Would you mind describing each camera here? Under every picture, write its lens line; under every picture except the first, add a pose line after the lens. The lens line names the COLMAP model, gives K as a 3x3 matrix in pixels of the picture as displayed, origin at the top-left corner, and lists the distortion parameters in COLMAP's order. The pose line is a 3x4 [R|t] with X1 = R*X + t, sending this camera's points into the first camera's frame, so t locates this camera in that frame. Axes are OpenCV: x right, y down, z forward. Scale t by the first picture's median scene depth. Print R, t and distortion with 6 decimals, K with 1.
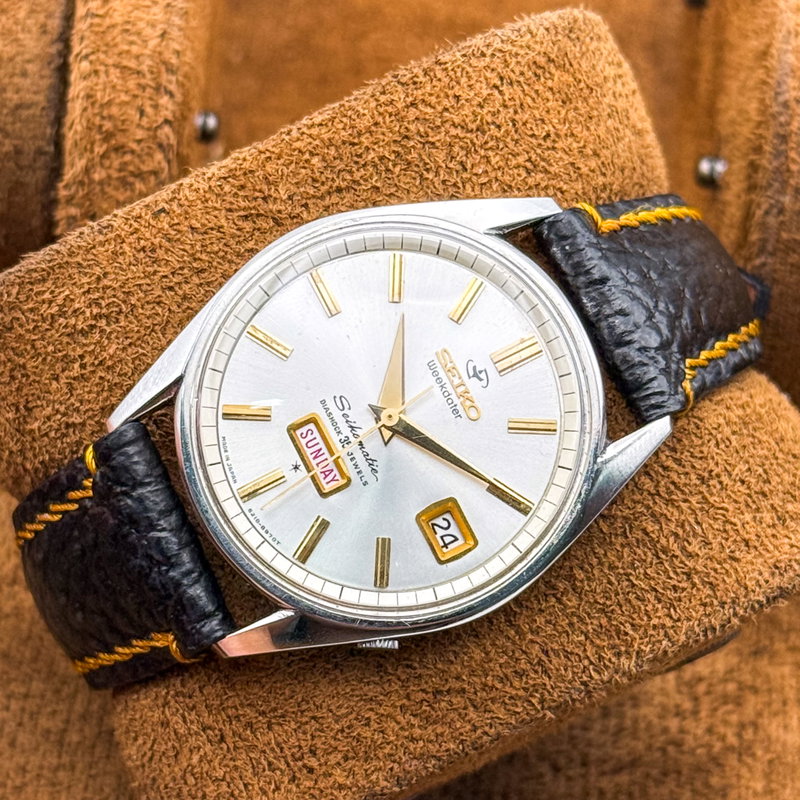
lens RADIAL K [[2931.1, 0, 400.0], [0, 2931.1, 400.0], [0, 0, 1]] dist [-0.119165, 0.420358]
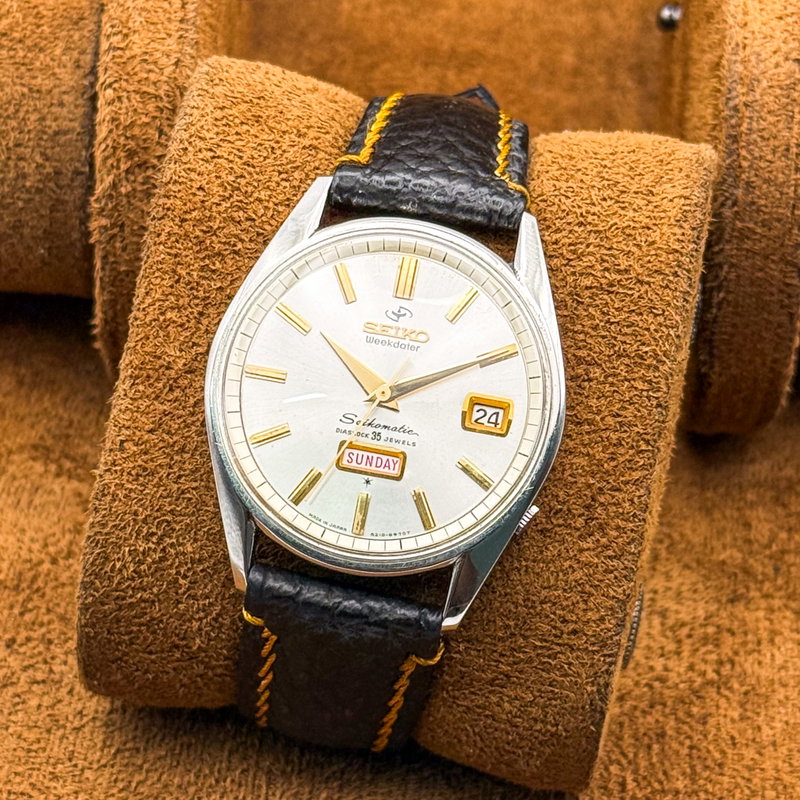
lens RADIAL K [[2931.1, 0, 400.0], [0, 2931.1, 400.0], [0, 0, 1]] dist [-0.119165, 0.420358]
pose [[0.615213, -0.786382, 0.055829, -0.064913], [0.787259, 0.616554, 0.009232, 0.001841], [-0.041682, 0.038272, 0.998398, -0.182118]]
